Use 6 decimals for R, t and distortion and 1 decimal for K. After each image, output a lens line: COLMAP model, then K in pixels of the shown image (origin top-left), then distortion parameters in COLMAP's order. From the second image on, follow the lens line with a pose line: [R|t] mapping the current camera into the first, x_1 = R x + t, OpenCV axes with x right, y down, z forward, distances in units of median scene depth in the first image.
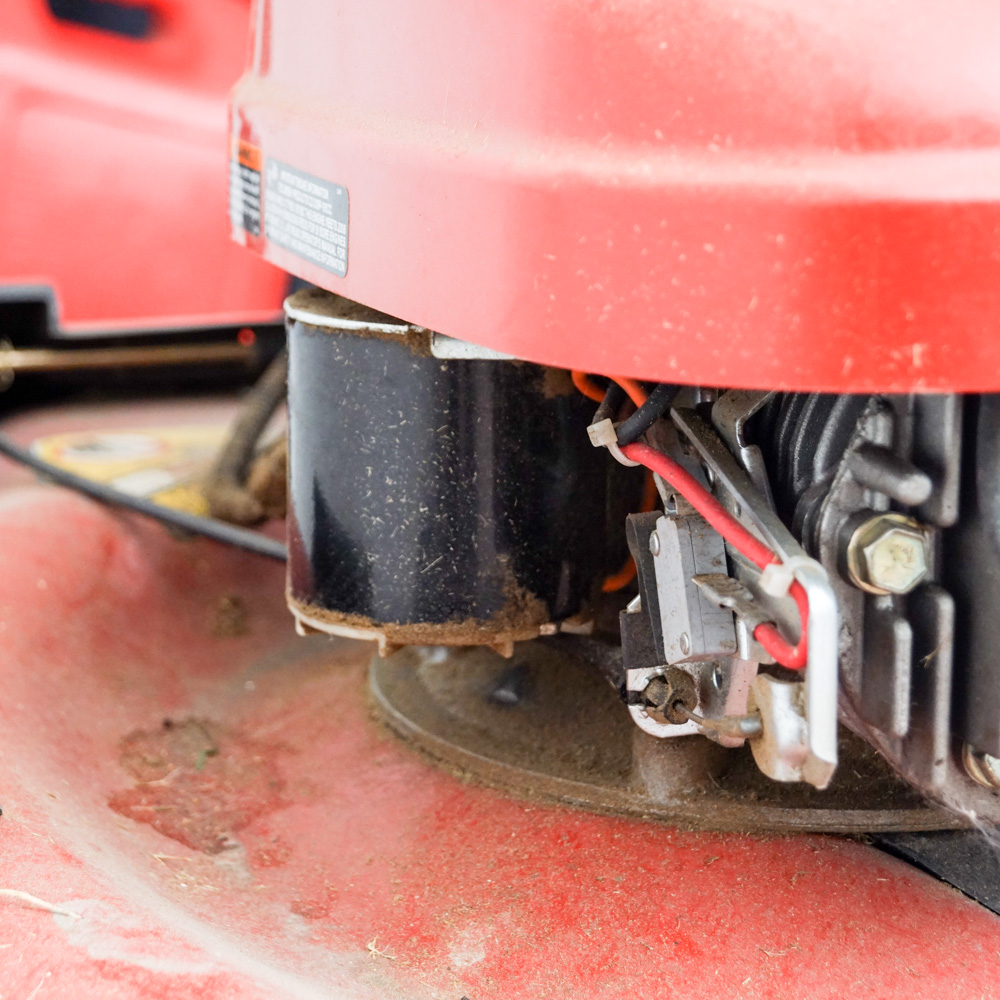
lens RADIAL K [[2599.0, 0, 502.1], [0, 2599.0, 498.7], [0, 0, 1]] dist [-0.034621, 0.000000]
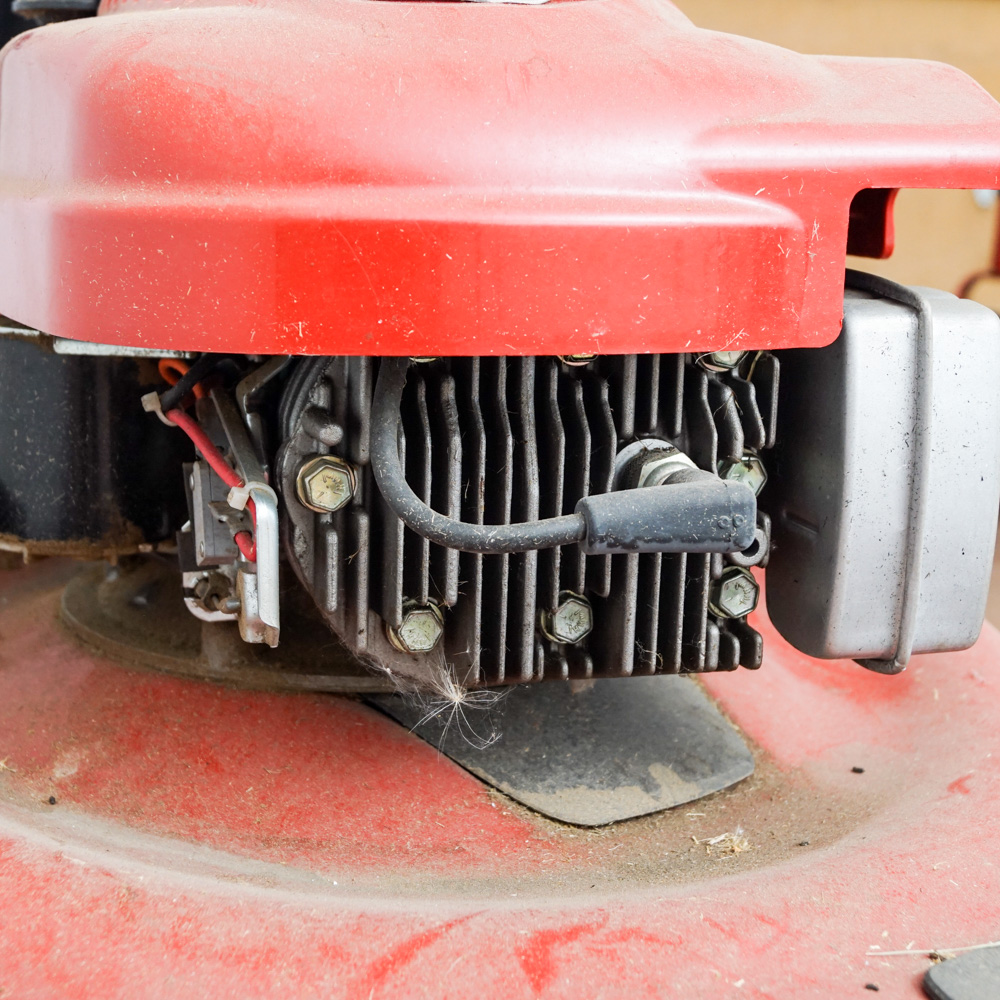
lens RADIAL K [[1684.2, 0, 495.1], [0, 1684.2, 502.4], [0, 0, 1]] dist [-0.067021, 0.000000]
pose [[0.998796, 0.024315, 0.042608, 0.180371], [-0.023111, 0.999326, -0.028522, 0.049550], [-0.043273, 0.027503, 0.998685, 0.065050]]
